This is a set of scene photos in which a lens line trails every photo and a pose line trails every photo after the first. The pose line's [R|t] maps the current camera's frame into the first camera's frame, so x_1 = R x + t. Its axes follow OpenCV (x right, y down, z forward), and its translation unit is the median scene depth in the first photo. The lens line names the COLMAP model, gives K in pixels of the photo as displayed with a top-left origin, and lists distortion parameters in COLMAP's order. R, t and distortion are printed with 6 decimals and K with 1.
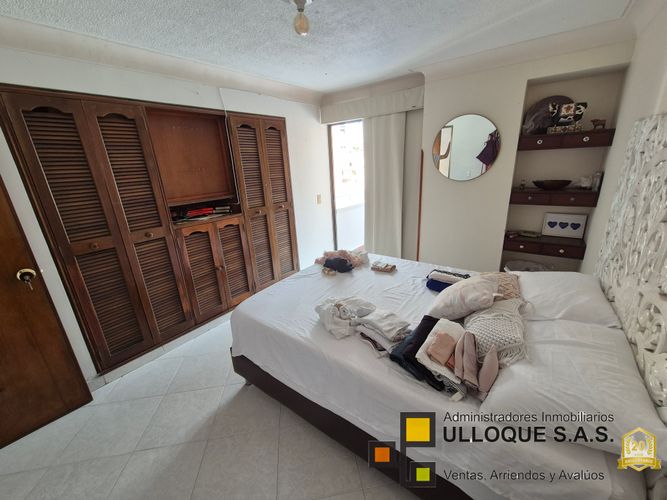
lens RADIAL K [[274.6, 0, 332.9], [0, 274.6, 250.2], [0, 0, 1]] dist [0.001439, 0.000107]
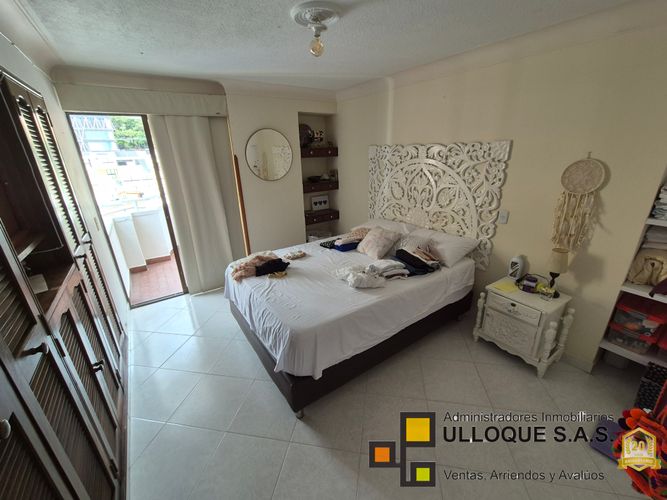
lens RADIAL K [[274.6, 0, 331.7], [0, 274.6, 249.7], [0, 0, 1]] dist [0.001439, 0.000107]
pose [[0.324377, -0.284919, 0.901998, -0.793847], [0.301475, 0.934973, 0.186919, -0.128680], [-0.896600, 0.211298, 0.389180, 0.390022]]
